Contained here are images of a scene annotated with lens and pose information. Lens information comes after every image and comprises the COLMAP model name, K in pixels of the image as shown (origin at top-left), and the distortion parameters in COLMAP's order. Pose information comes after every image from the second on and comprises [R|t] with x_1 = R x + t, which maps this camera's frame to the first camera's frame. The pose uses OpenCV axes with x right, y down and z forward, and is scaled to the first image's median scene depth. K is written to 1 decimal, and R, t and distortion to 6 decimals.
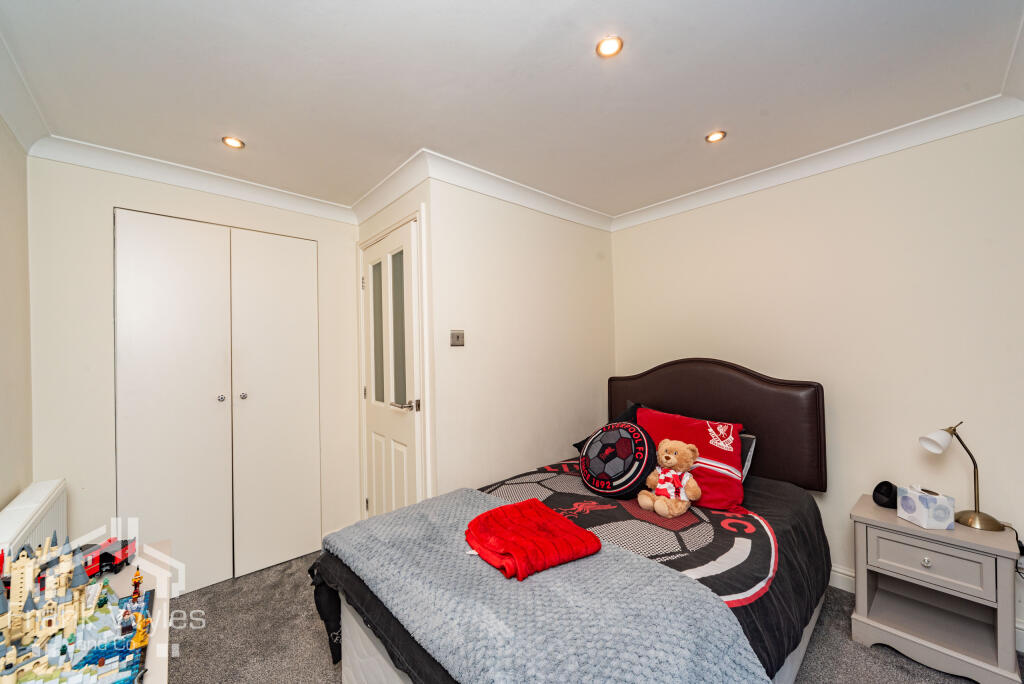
lens RADIAL K [[395.4, 0, 512.0], [0, 395.4, 342.0], [0, 0, 1]] dist [-0.001339, -0.000221]
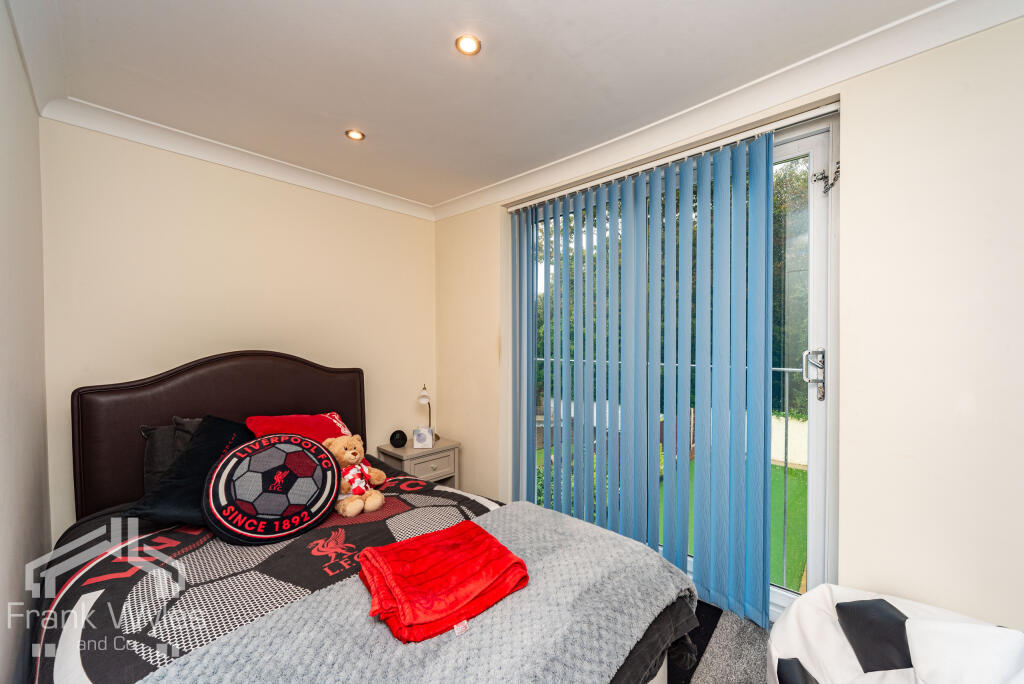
lens RADIAL K [[395.4, 0, 512.0], [0, 395.4, 342.0], [0, 0, 1]] dist [-0.001339, -0.000221]
pose [[-0.104097, 0.012853, 0.994484, -0.553887], [-0.016991, 0.999748, -0.014700, 0.032398], [-0.994422, -0.018428, -0.103853, 0.689551]]
